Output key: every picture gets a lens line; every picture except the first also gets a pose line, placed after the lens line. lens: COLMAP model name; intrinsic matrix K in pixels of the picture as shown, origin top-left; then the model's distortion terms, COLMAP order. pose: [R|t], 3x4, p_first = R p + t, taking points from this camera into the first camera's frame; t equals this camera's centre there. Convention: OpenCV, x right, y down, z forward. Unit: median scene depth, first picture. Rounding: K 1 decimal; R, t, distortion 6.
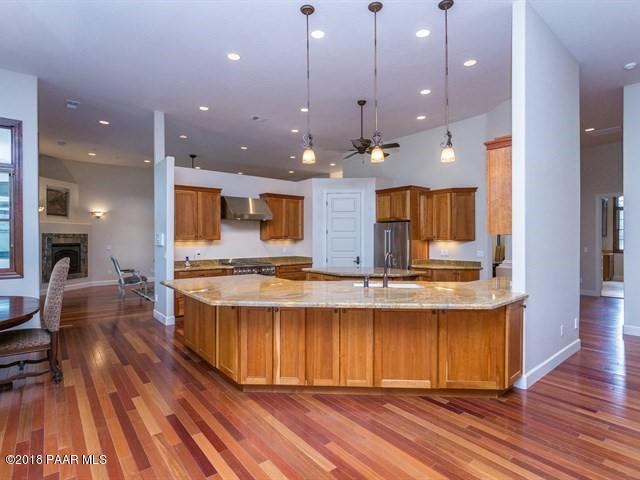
lens RADIAL K [[342.3, 0, 320.0], [0, 342.3, 240.0], [0, 0, 1]] dist [-0.001413, -0.000016]
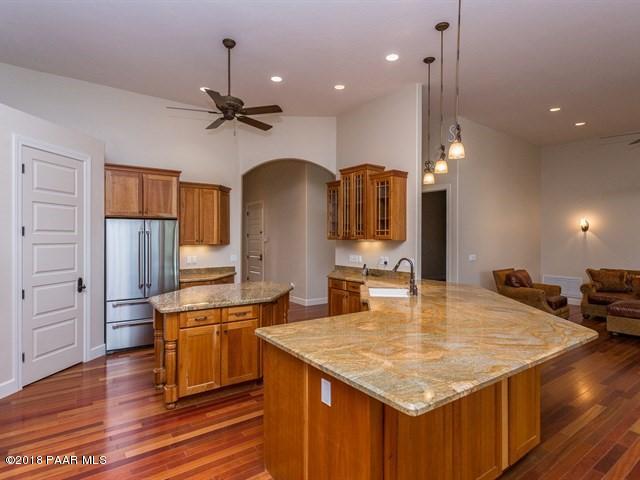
lens RADIAL K [[342.3, 0, 320.0], [0, 342.3, 240.0], [0, 0, 1]] dist [-0.001413, -0.000016]
pose [[0.061839, -0.001718, 0.998085, -0.477515], [0.007652, 0.999970, 0.001247, -0.010812], [-0.998057, 0.007561, 0.061850, 0.688007]]
